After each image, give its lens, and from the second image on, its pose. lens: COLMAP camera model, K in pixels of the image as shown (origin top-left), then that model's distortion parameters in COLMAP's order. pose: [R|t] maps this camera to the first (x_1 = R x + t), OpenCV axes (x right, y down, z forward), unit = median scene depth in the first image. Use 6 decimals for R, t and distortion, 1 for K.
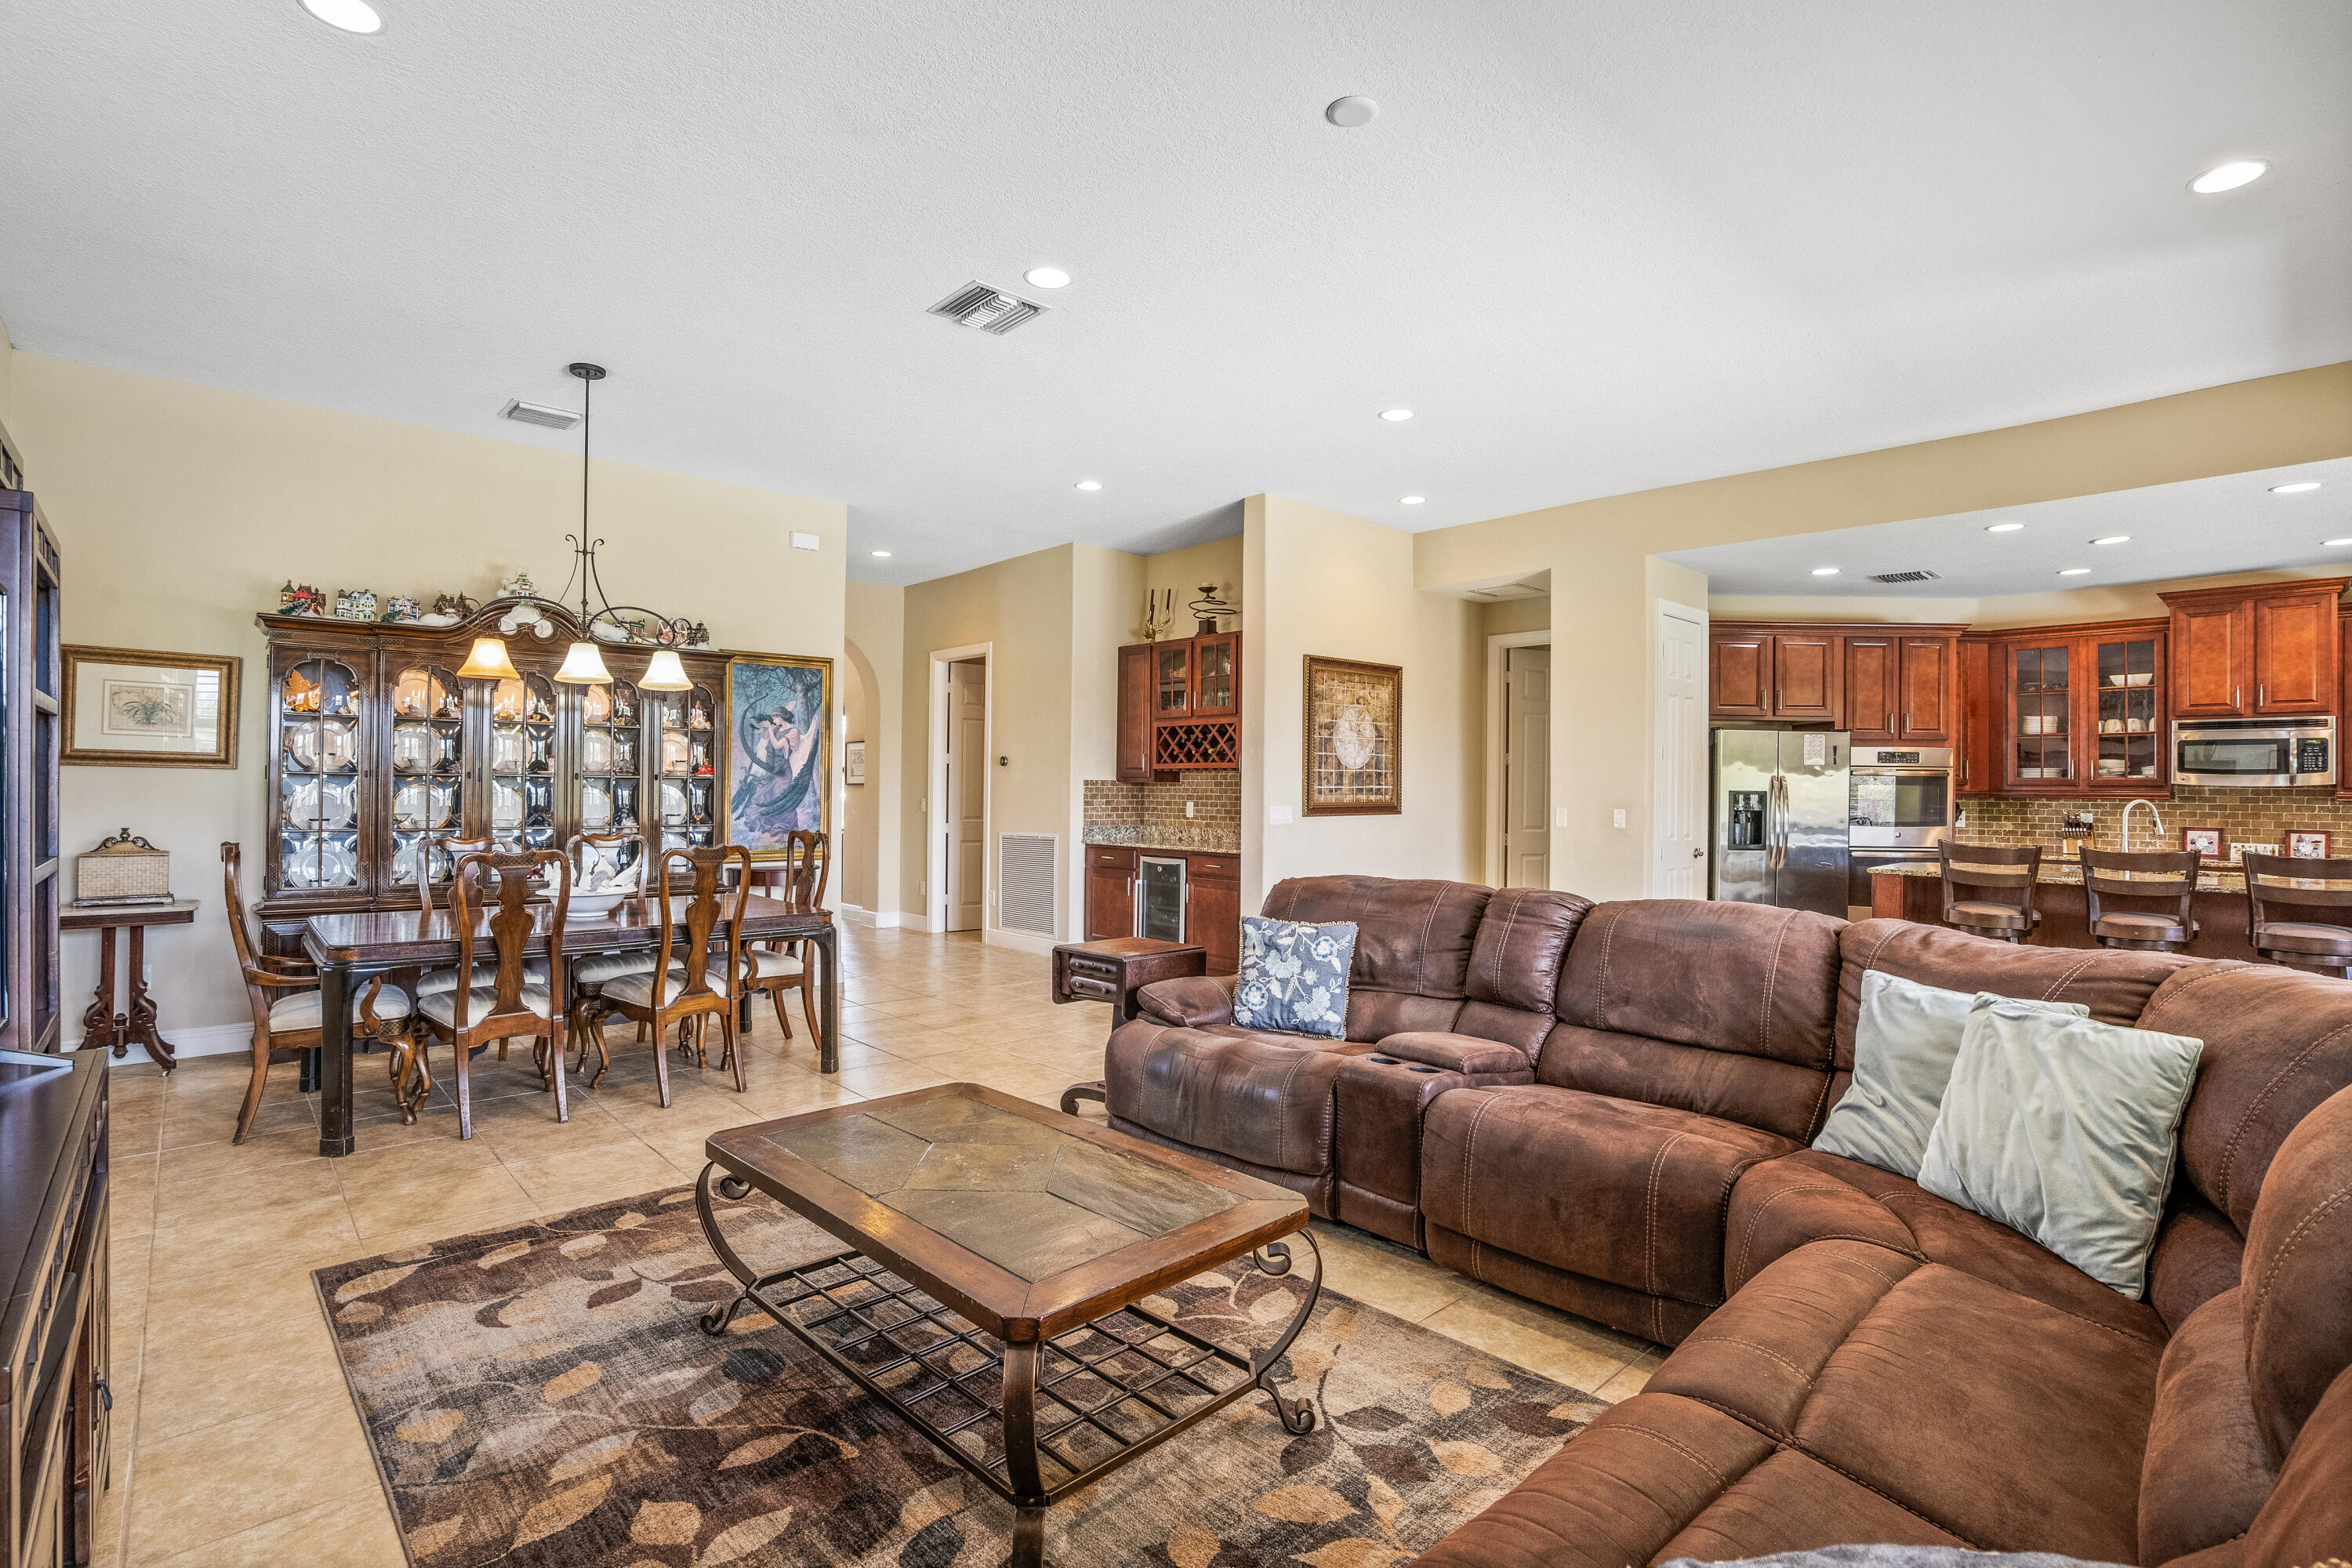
lens RADIAL K [[1113.6, 0, 1166.1], [0, 1113.6, 783.5], [0, 0, 1]] dist [-0.068639, 0.025619]
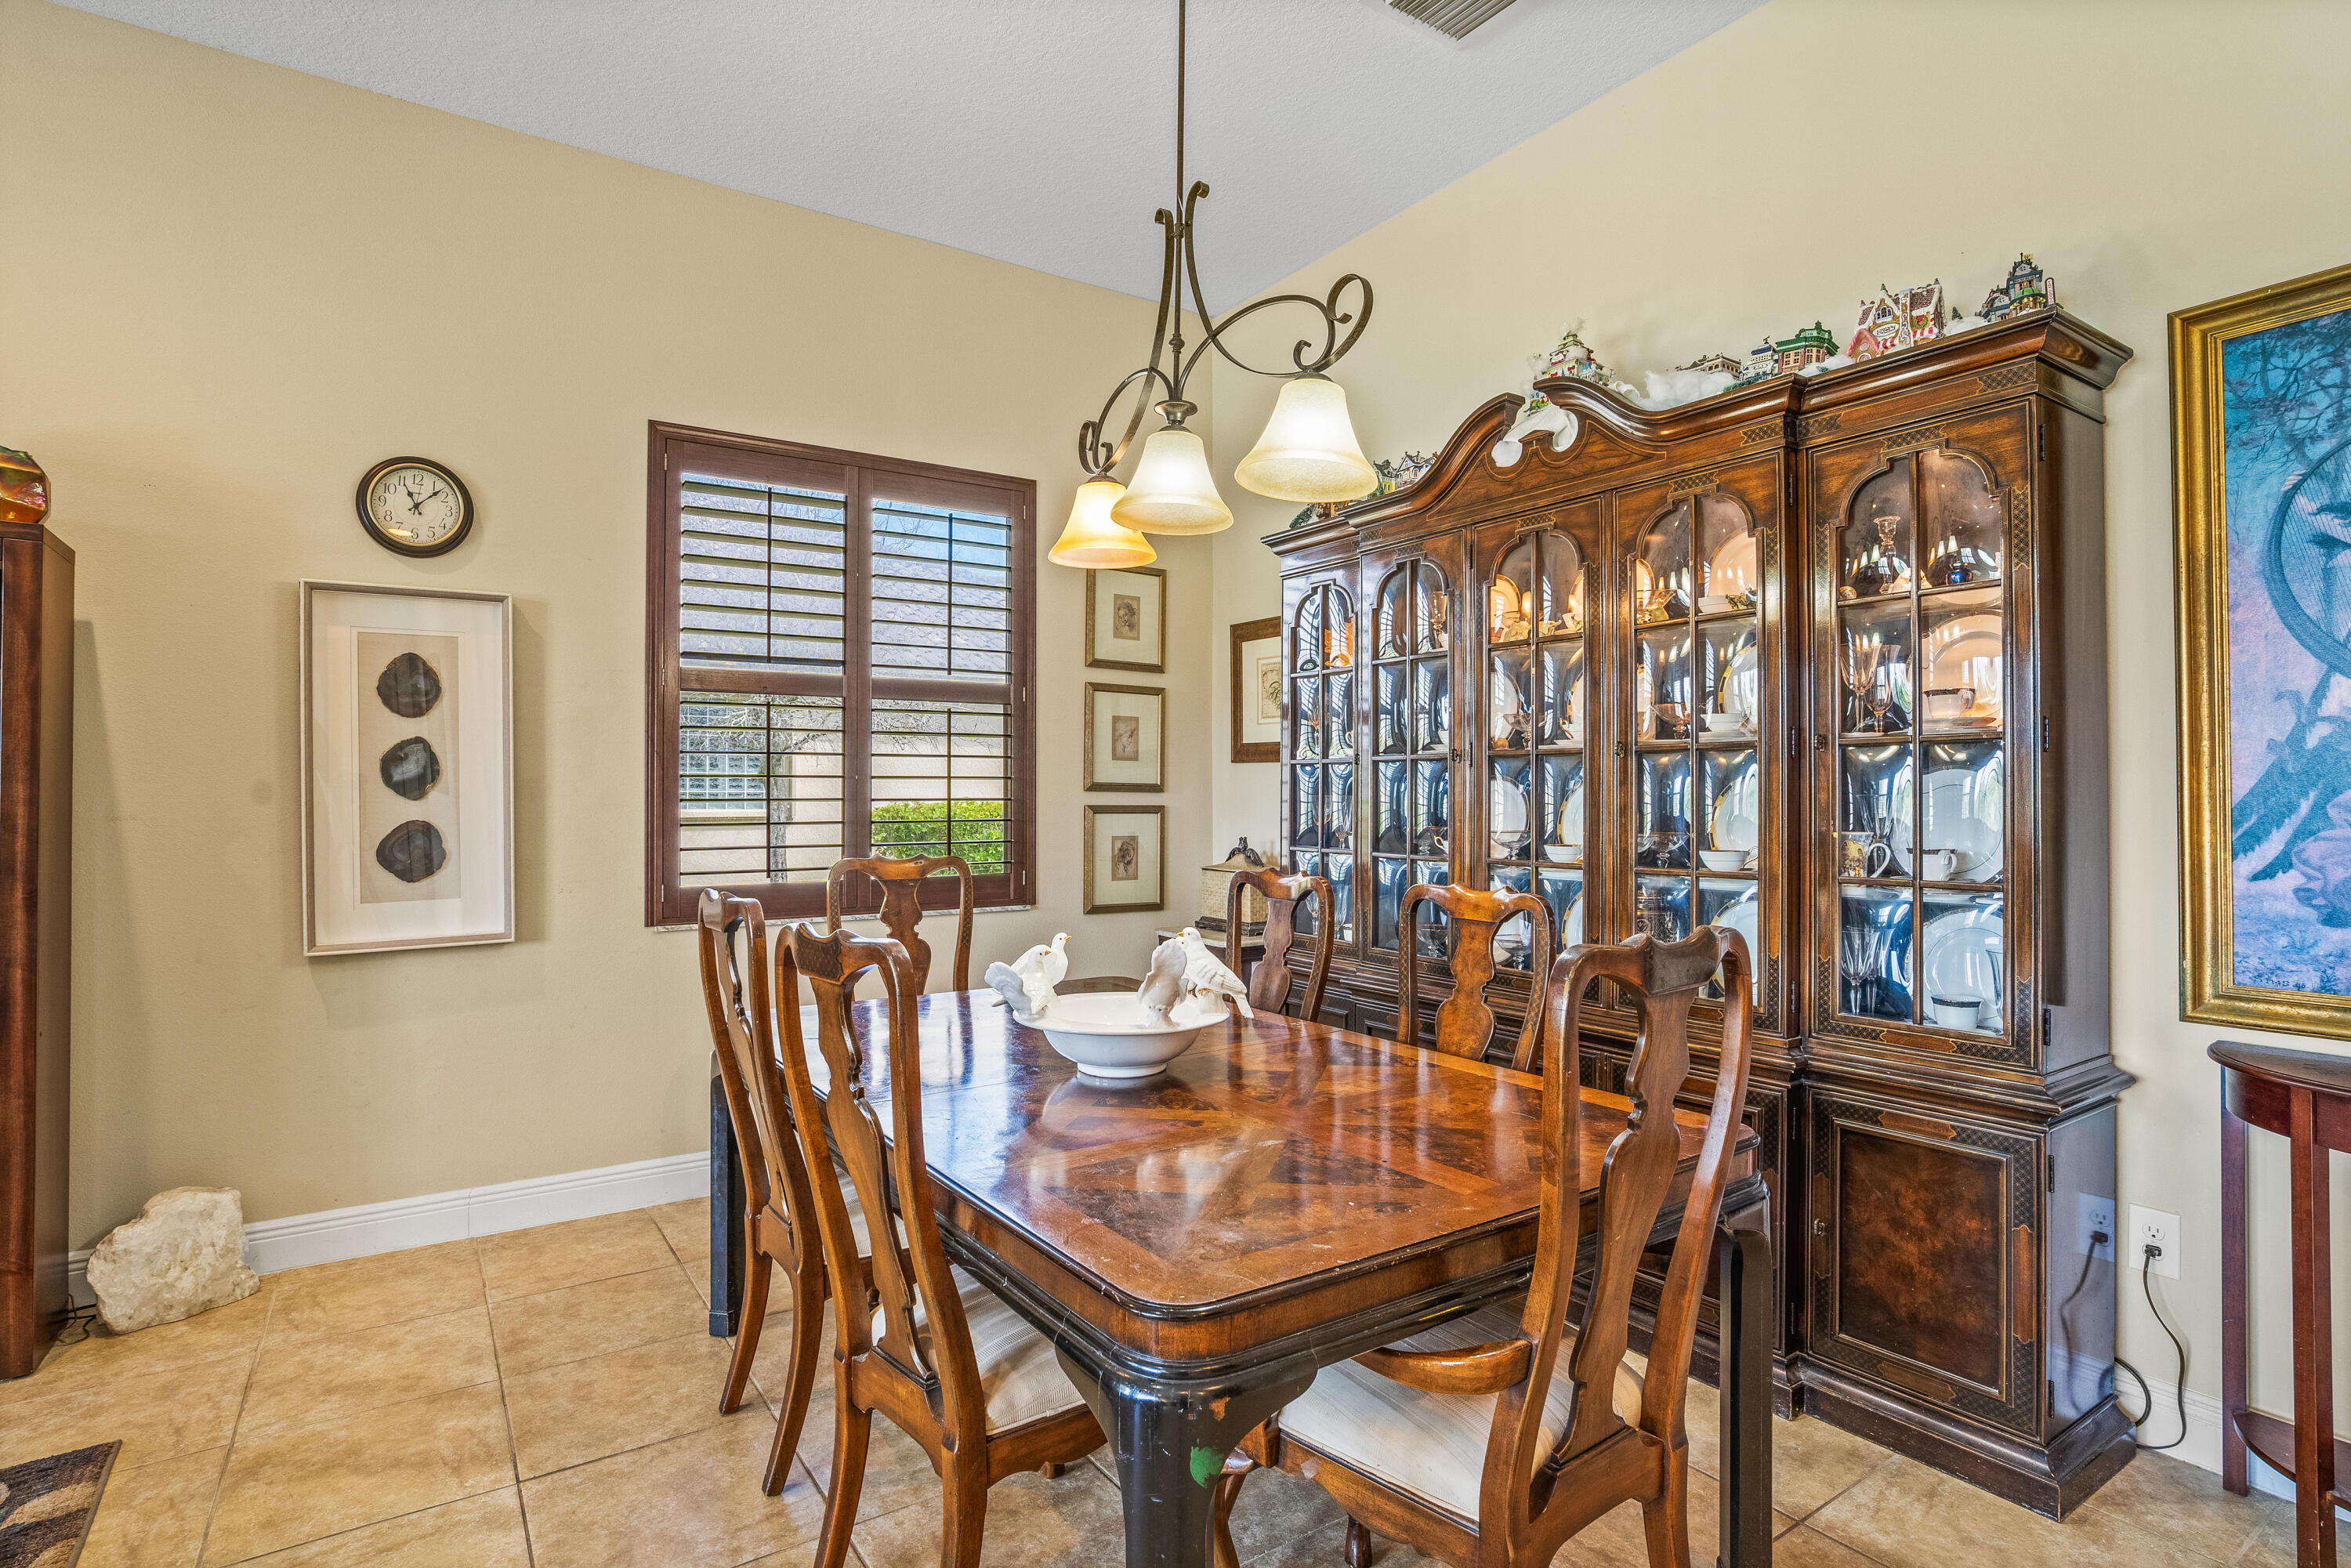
lens RADIAL K [[1166.0, 0, 1183.0], [0, 1166.0, 788.9], [0, 0, 1]] dist [-0.071217, 0.041368]
pose [[-0.149868, -0.015217, -0.988589, -0.059552], [0.003289, 0.999868, -0.015889, 0.012424], [0.988701, -0.005633, -0.149798, 0.732814]]
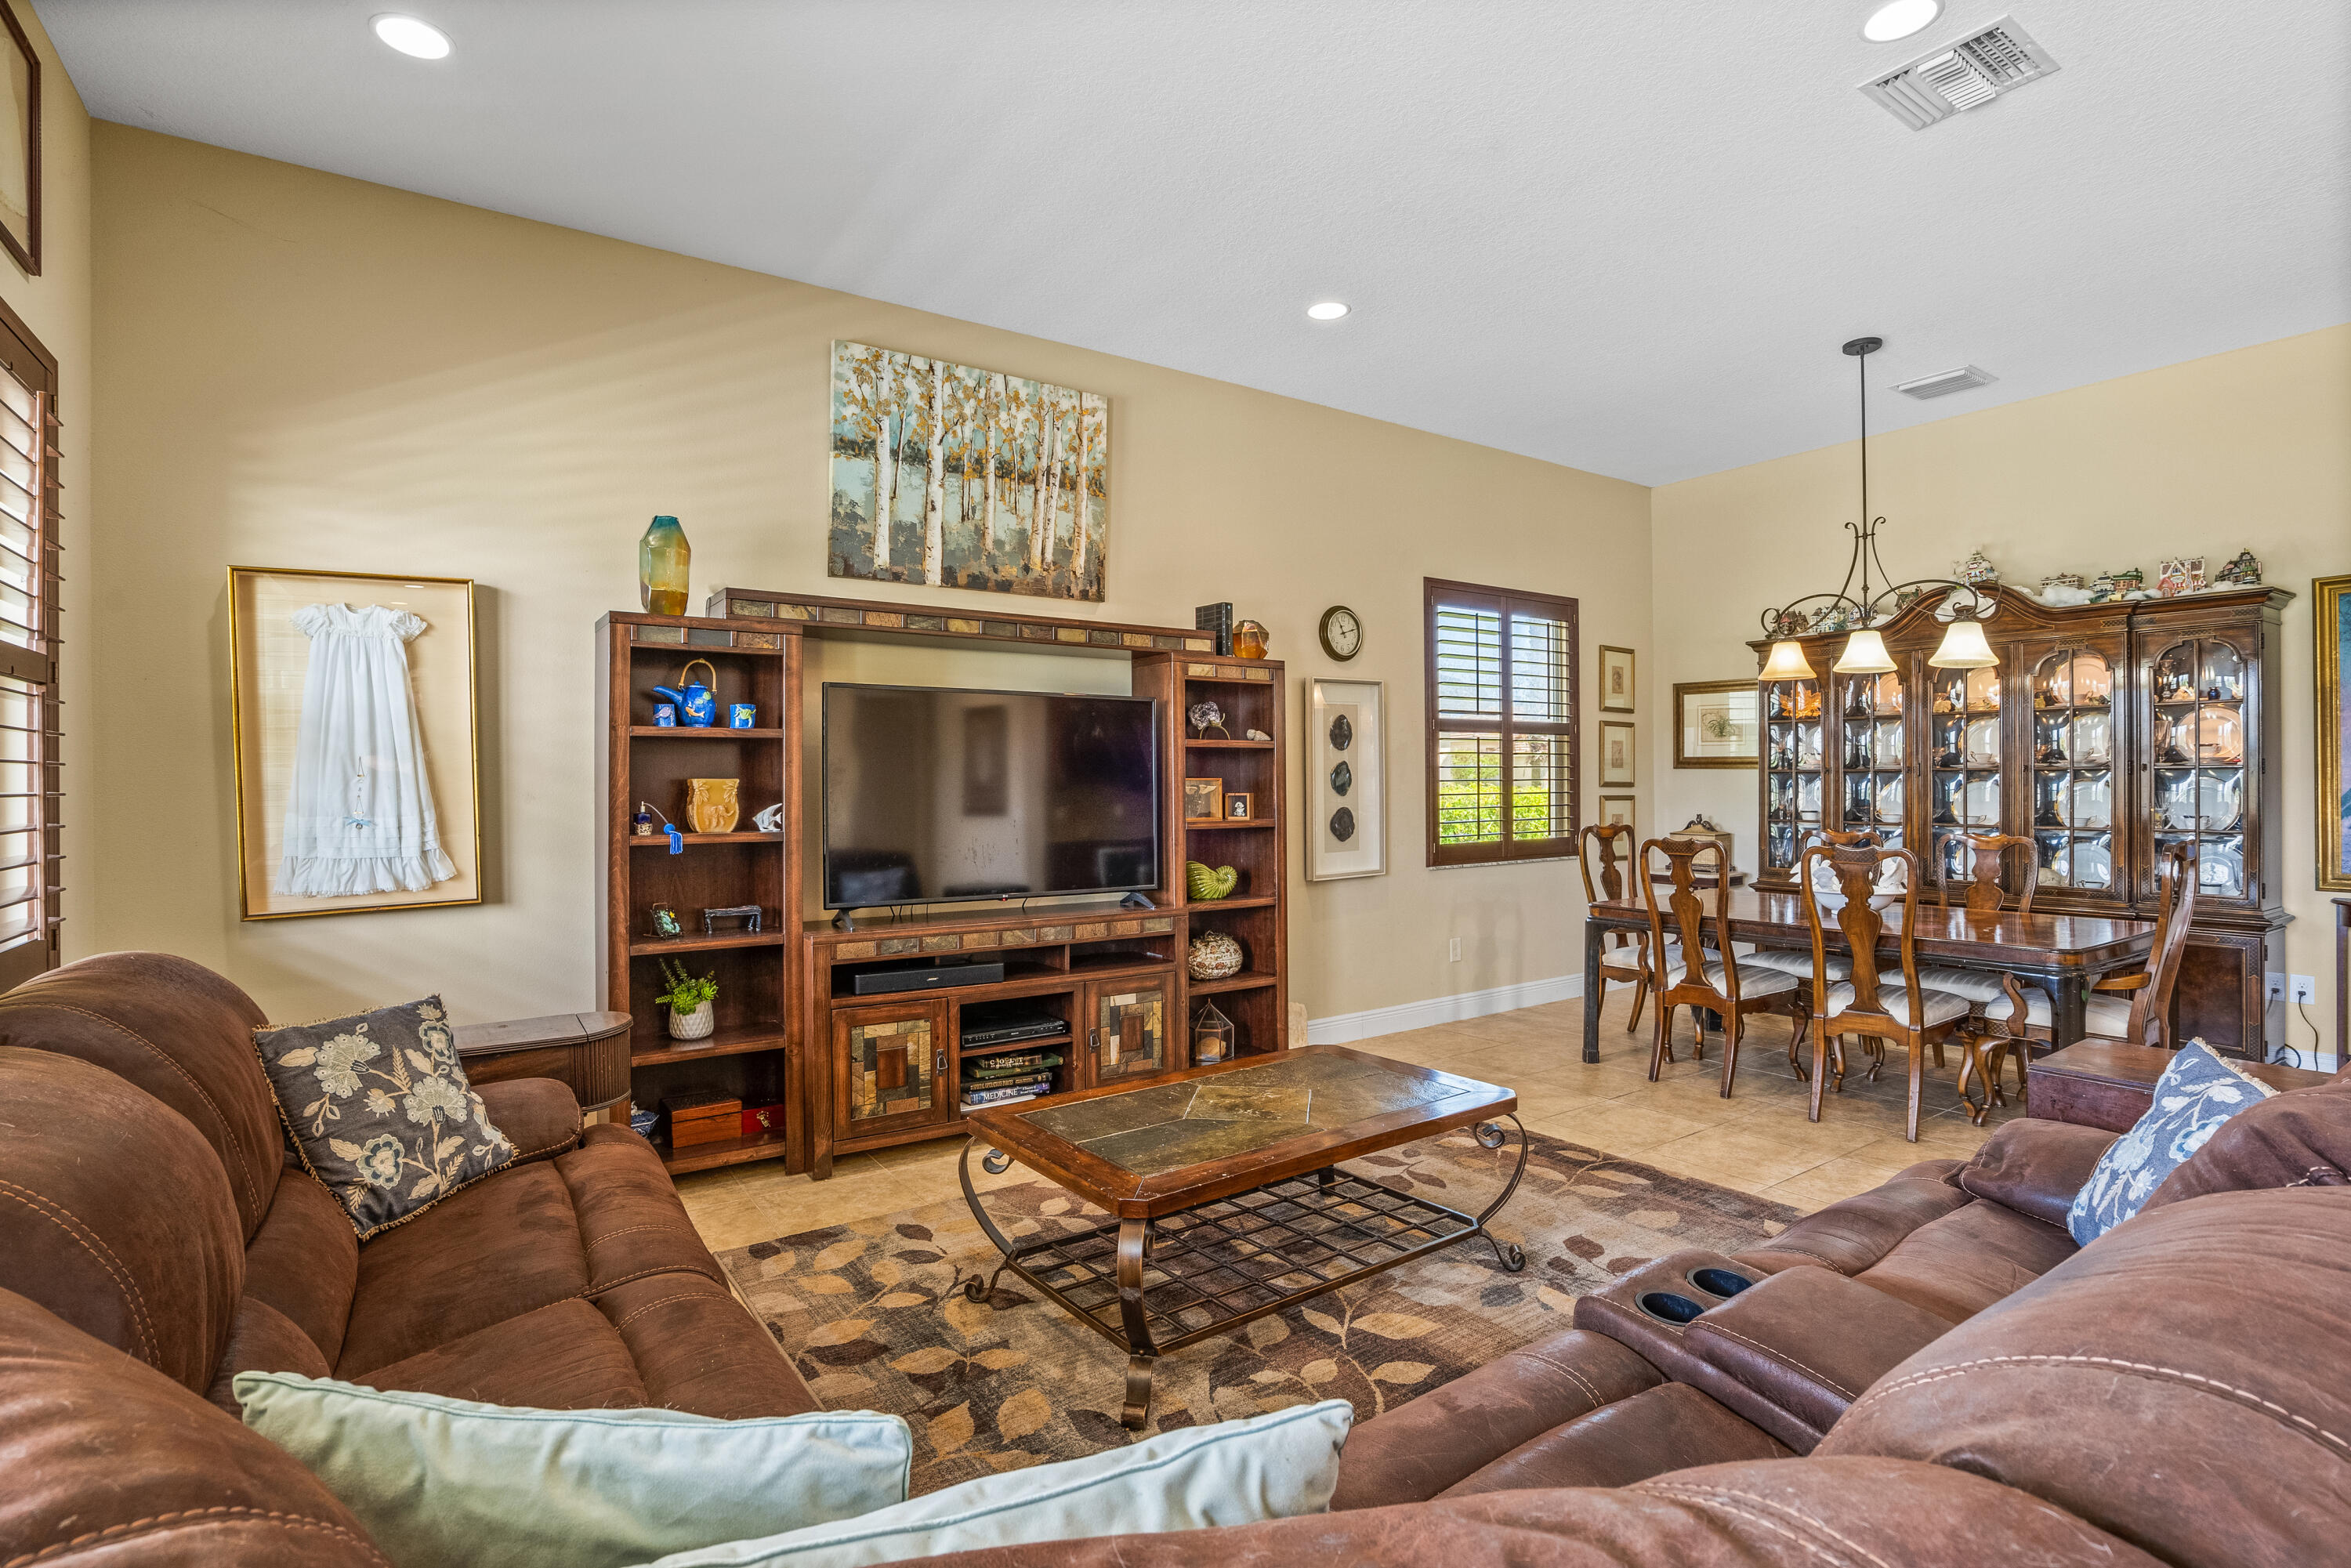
lens RADIAL K [[1113.1, 0, 1165.6], [0, 1113.1, 783.5], [0, 0, 1]] dist [-0.068639, 0.025619]
pose [[-0.155198, -0.006656, -0.987861, 0.340074], [0.008111, 0.999935, -0.008012, 0.005230], [0.987850, -0.009256, -0.155134, 0.367546]]
